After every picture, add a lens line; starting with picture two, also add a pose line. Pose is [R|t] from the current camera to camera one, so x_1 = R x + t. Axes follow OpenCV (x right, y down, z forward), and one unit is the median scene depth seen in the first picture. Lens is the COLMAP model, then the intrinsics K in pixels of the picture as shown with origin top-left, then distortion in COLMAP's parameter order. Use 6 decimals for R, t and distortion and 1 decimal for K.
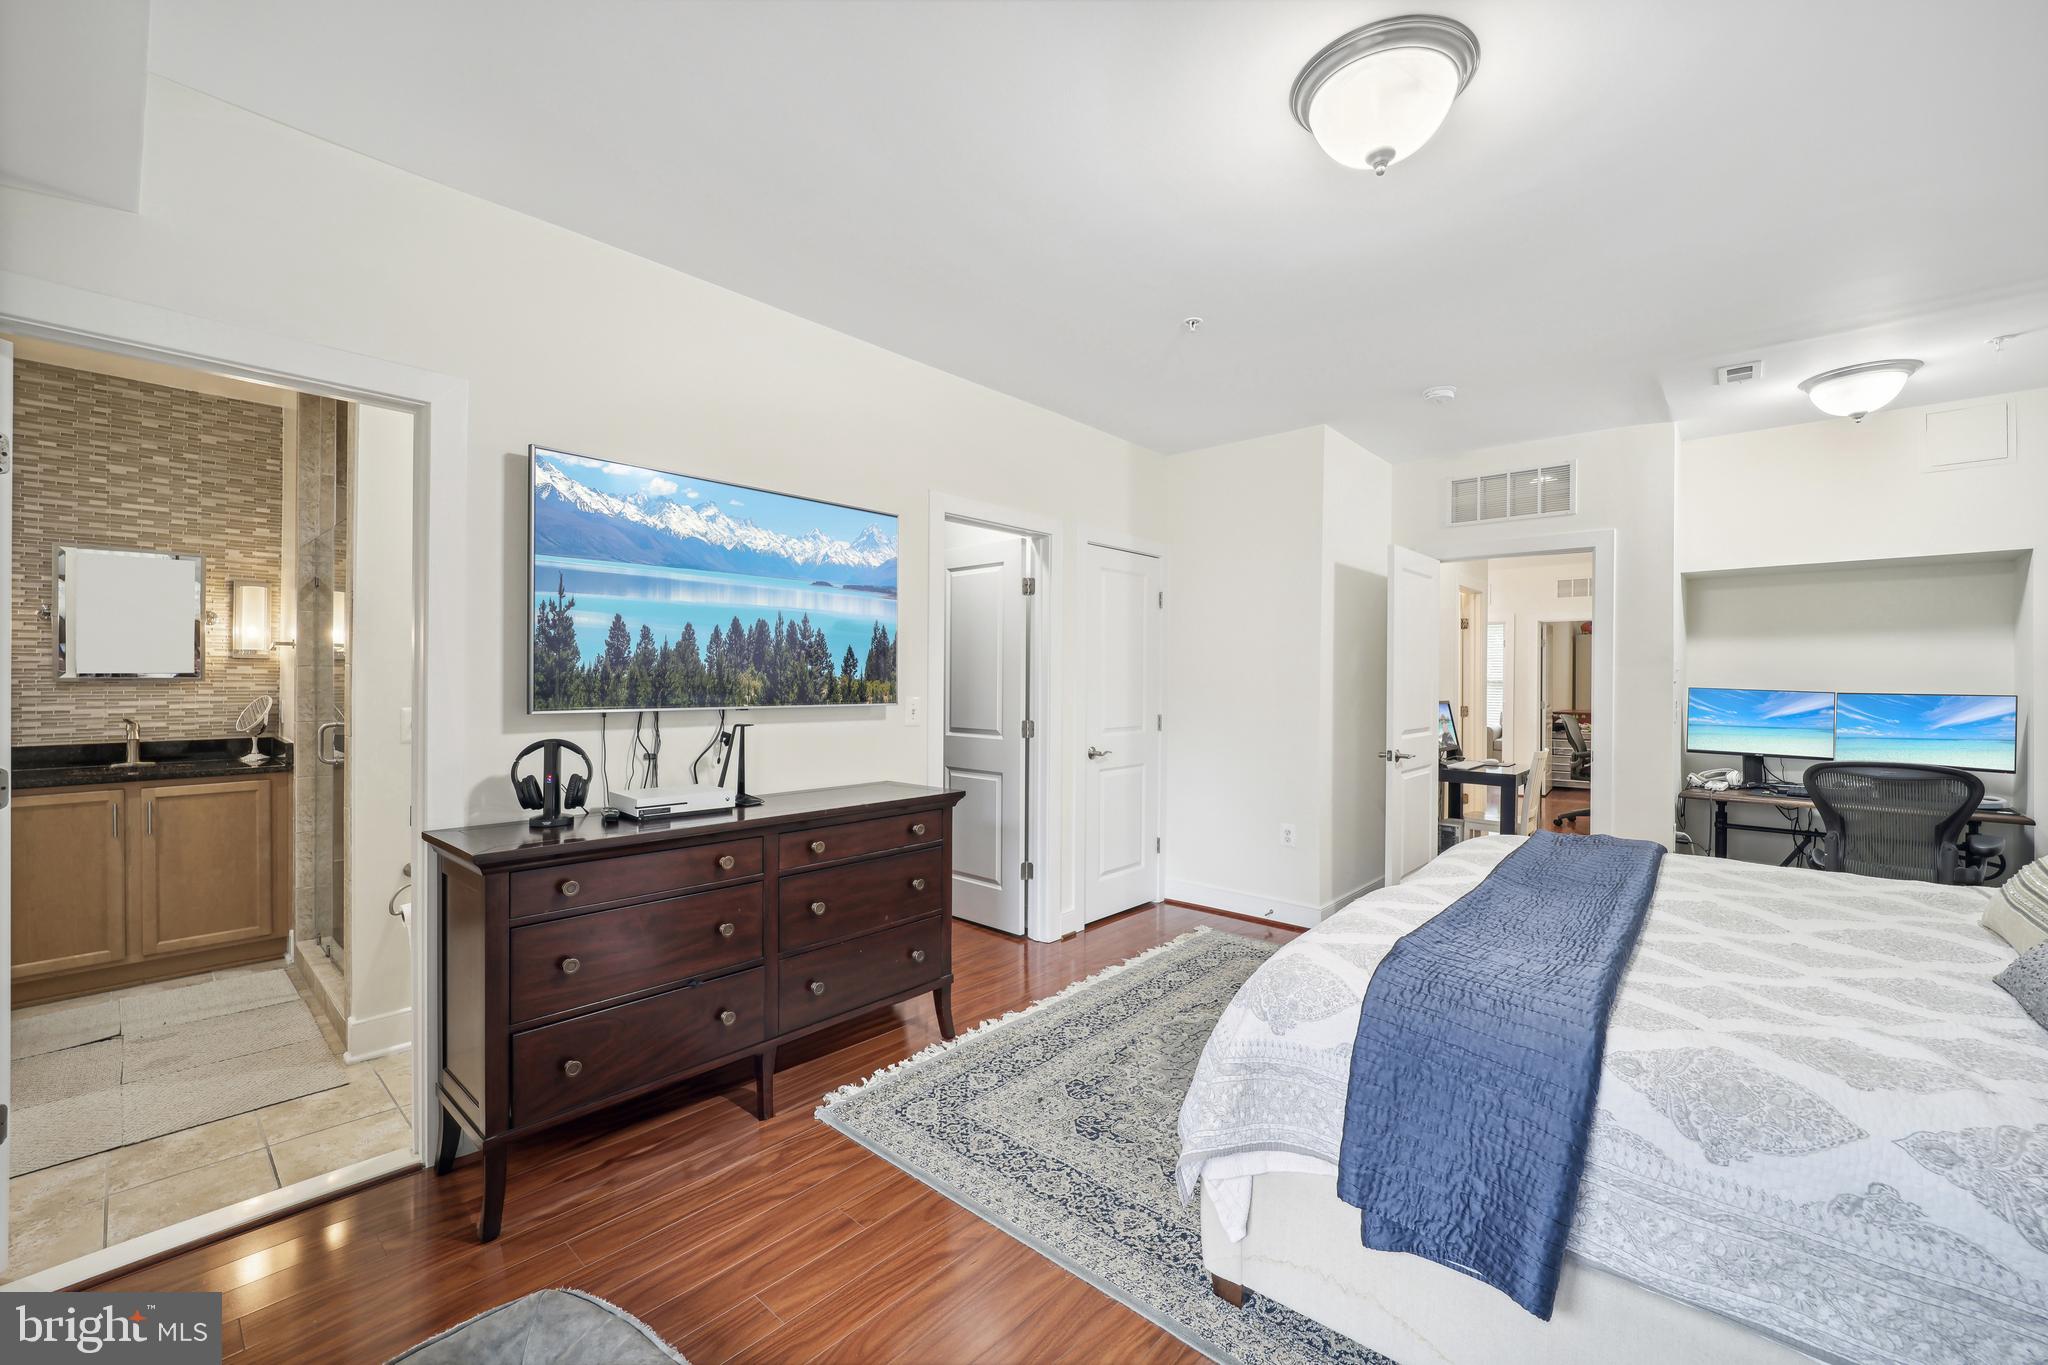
lens RADIAL K [[833.3, 0, 1037.0], [0, 833.3, 697.1], [0, 0, 1]] dist [0.001156, 0.000327]
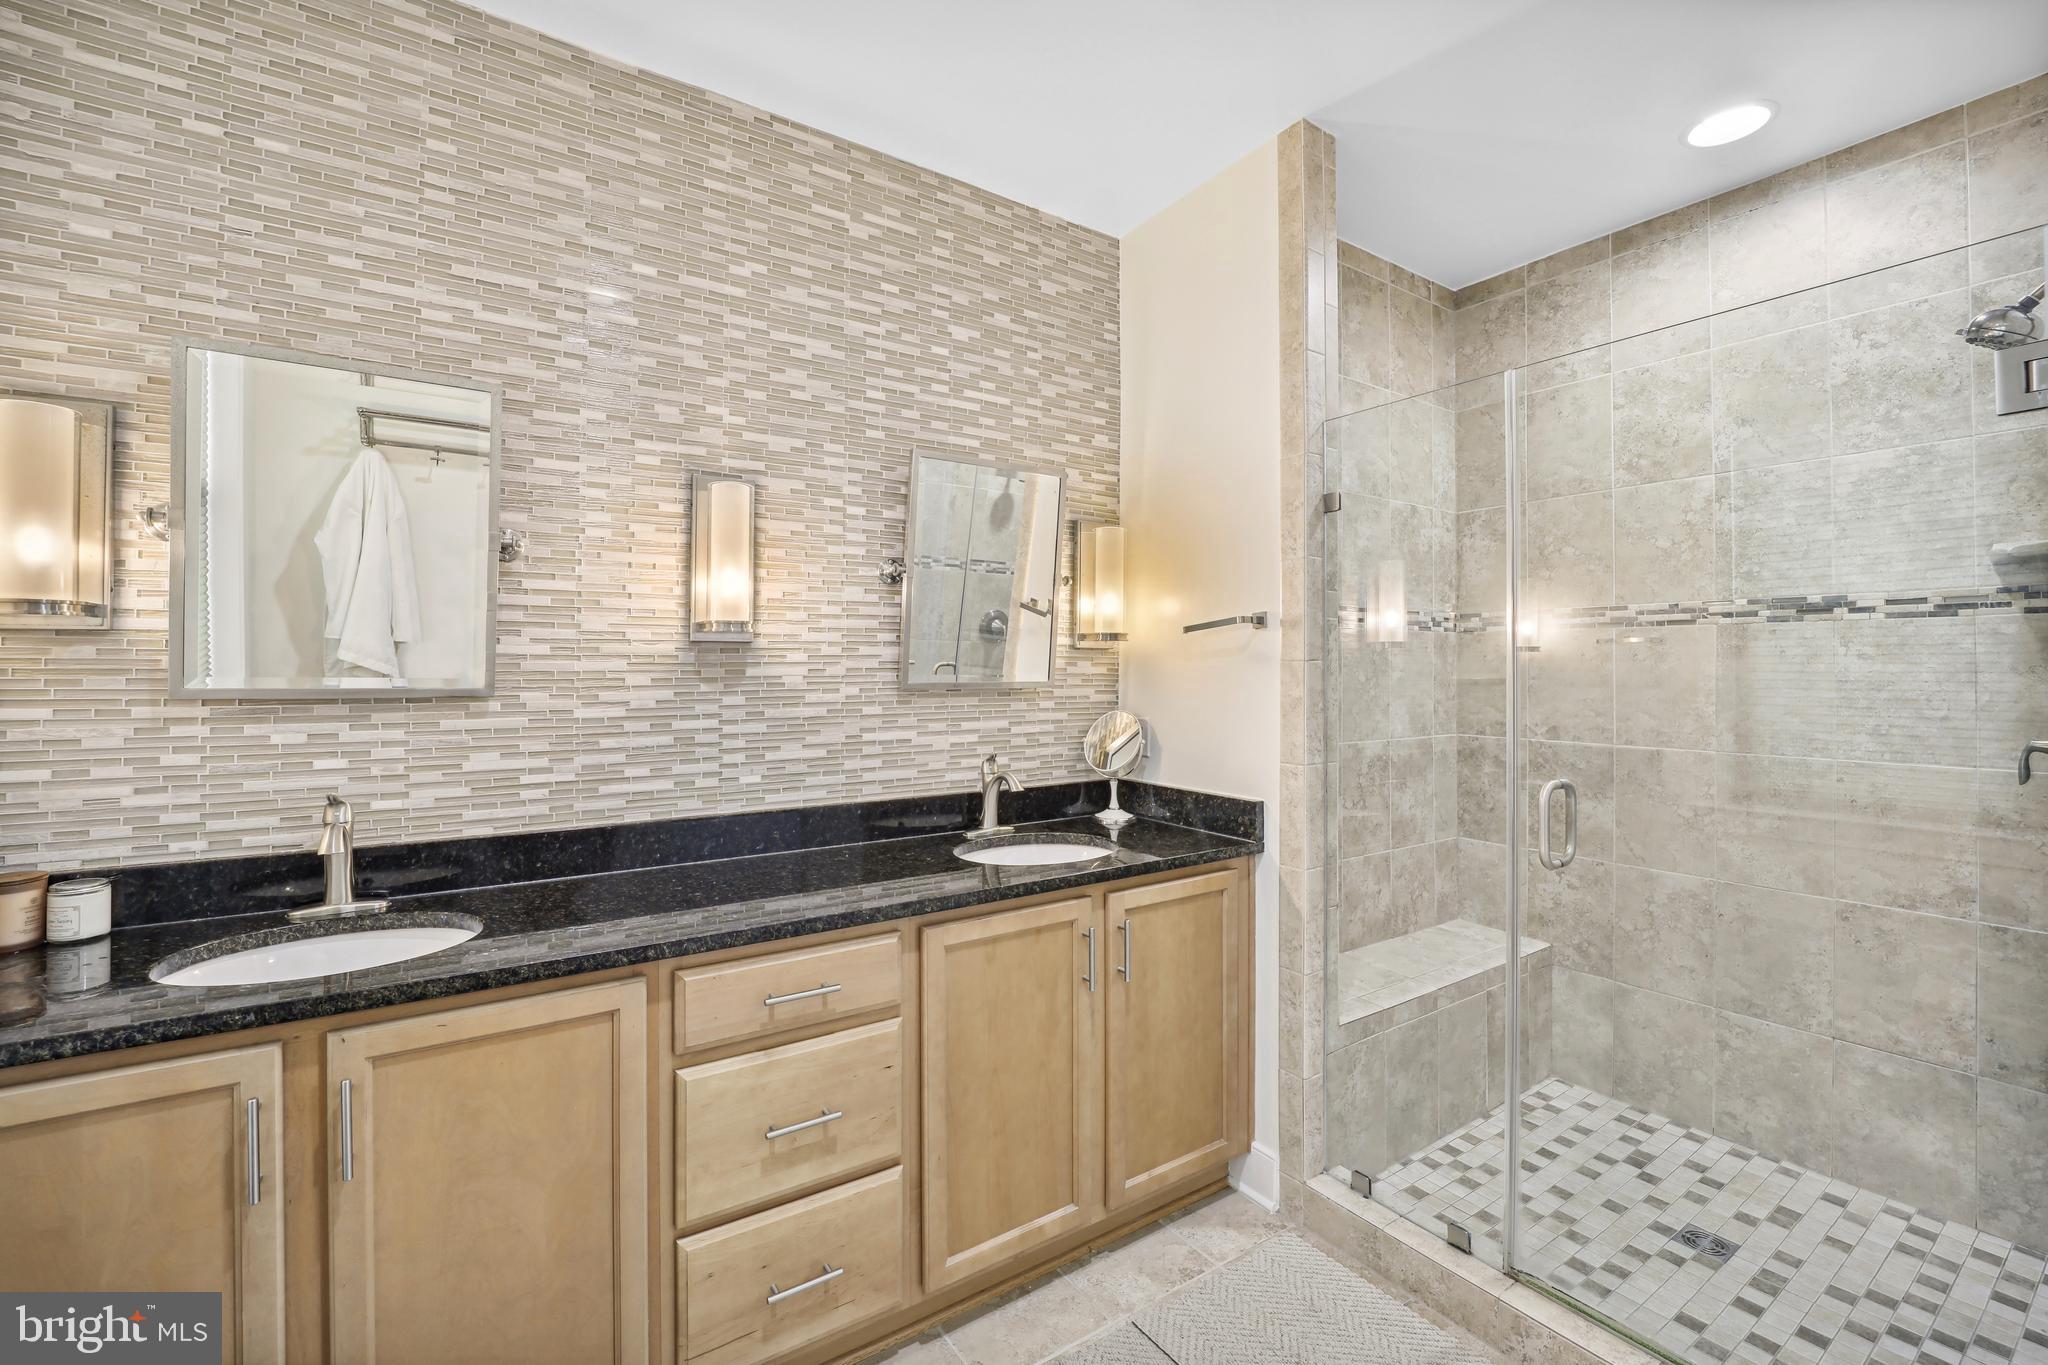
lens RADIAL K [[854.3, 0, 1037.2], [0, 854.3, 684.1], [0, 0, 1]] dist [-0.018262, 0.000517]
pose [[0.971791, -0.004491, -0.235802, -0.898025], [0.001687, 0.999925, -0.012093, -0.014557], [0.235839, 0.011354, 0.971726, 0.421296]]
